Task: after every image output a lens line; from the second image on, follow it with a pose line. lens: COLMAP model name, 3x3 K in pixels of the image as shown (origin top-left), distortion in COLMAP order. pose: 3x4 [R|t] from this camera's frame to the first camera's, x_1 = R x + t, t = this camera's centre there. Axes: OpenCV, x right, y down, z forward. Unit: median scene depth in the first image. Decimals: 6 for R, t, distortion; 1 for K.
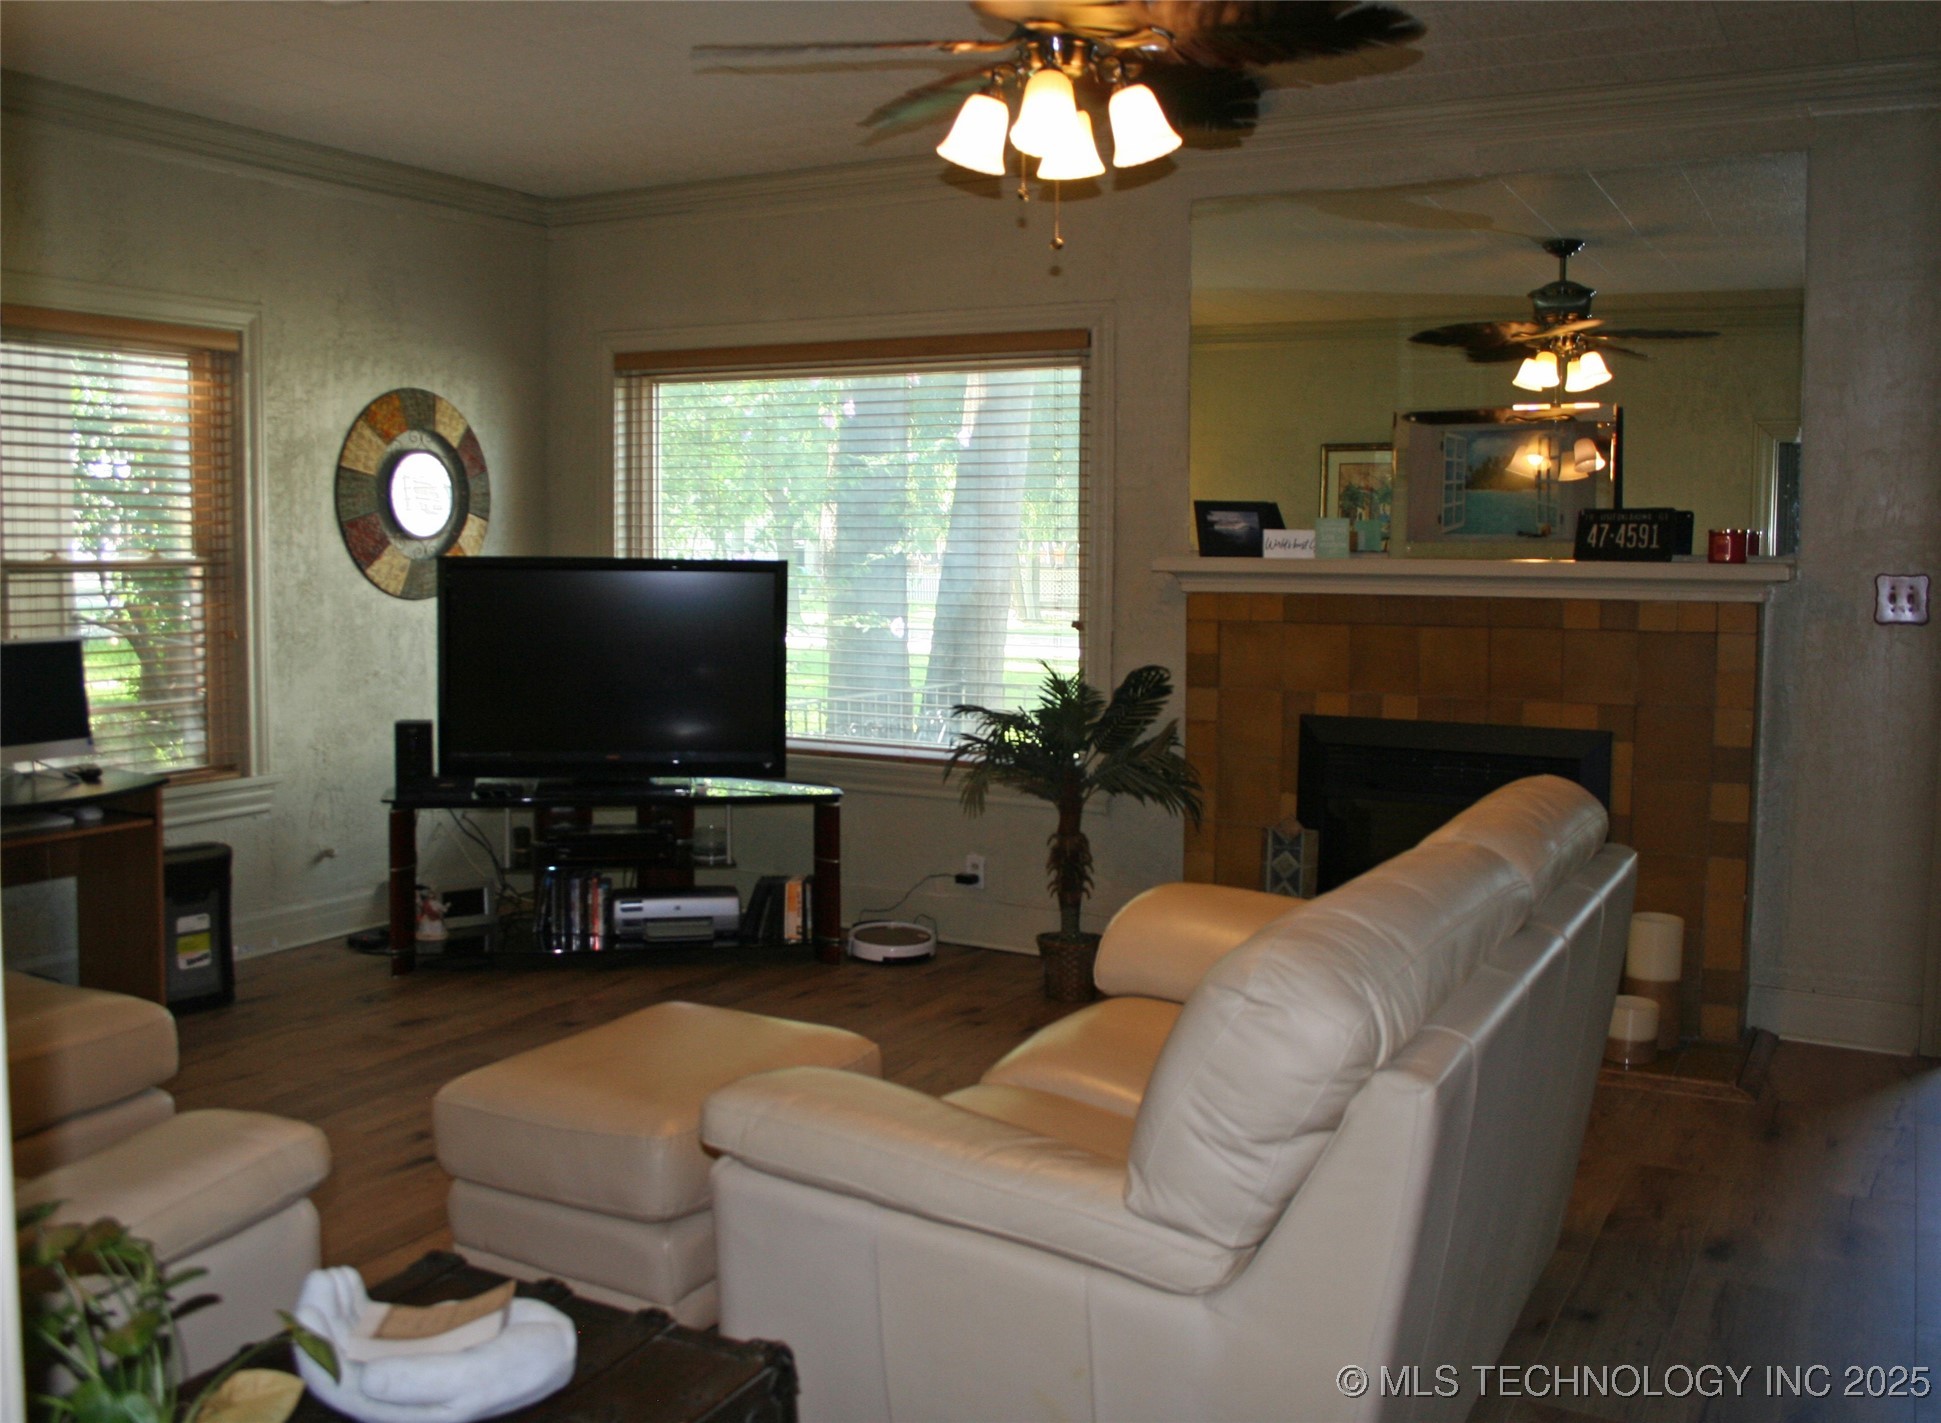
lens RADIAL K [[1948.5, 0, 970.0], [0, 1948.5, 702.4], [0, 0, 1]] dist [-0.038204, 0.000000]
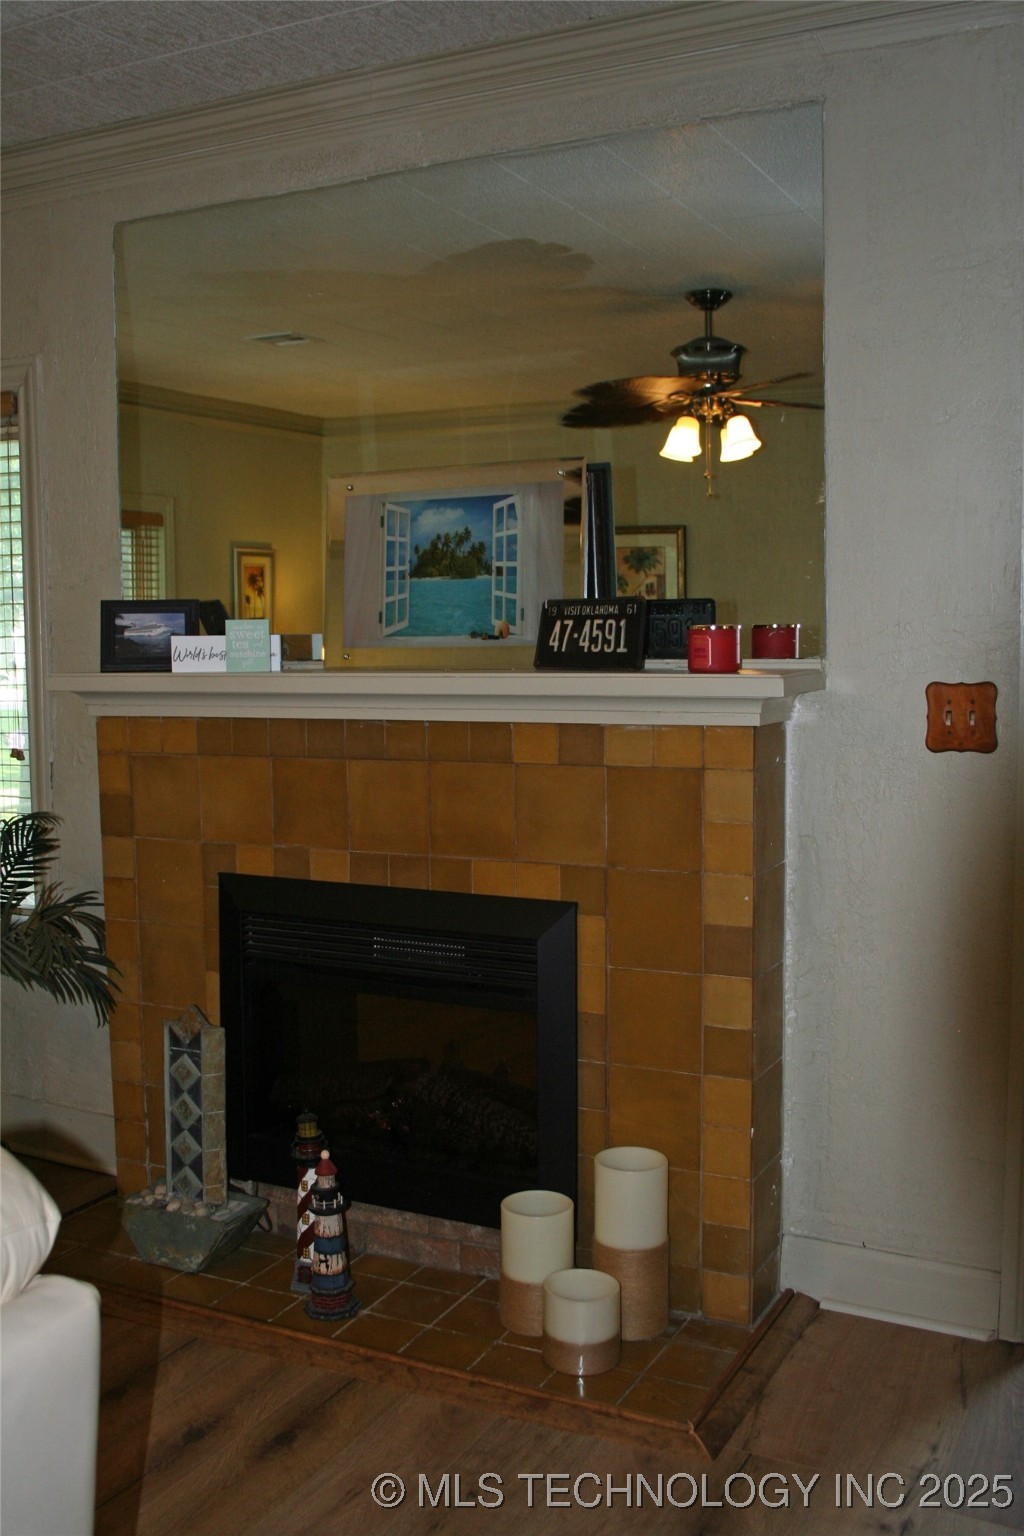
lens RADIAL K [[1518.9, 0, 511.3], [0, 1518.9, 773.3], [0, 0, 1]] dist [-0.044410, 0.000000]
pose [[0.999441, -0.019437, -0.027196, 0.302278], [0.019919, 0.999647, 0.017560, -0.041832], [0.026845, -0.018092, 0.999476, 0.397366]]
